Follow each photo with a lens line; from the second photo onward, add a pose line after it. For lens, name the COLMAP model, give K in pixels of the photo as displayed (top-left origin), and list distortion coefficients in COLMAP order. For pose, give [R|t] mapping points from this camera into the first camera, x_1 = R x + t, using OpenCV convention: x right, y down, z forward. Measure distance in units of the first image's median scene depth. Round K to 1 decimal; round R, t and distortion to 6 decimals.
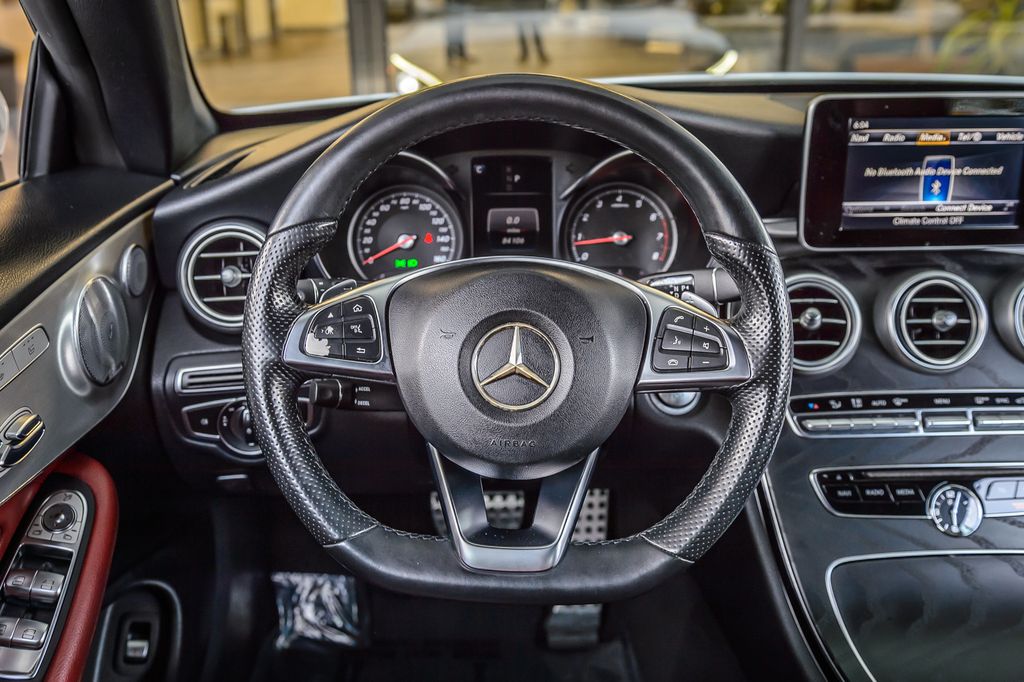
lens RADIAL K [[974.2, 0, 490.3], [0, 974.2, 340.1], [0, 0, 1]] dist [-0.003456, 0.000000]
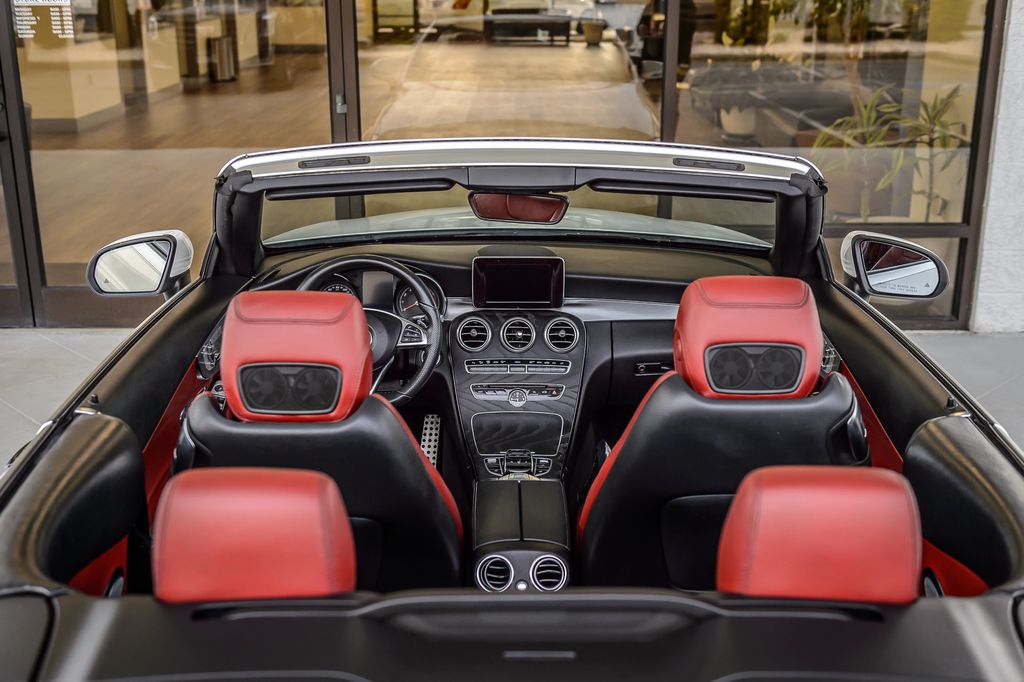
lens RADIAL K [[1237.7, 0, 509.3], [0, 1237.7, 343.0], [0, 0, 1]] dist [-0.083471, 0.000000]
pose [[0.999665, 0.023303, -0.011277, 0.457631], [-0.023991, 0.997576, -0.065322, 0.236195], [0.009727, 0.065570, 0.997801, -2.553464]]
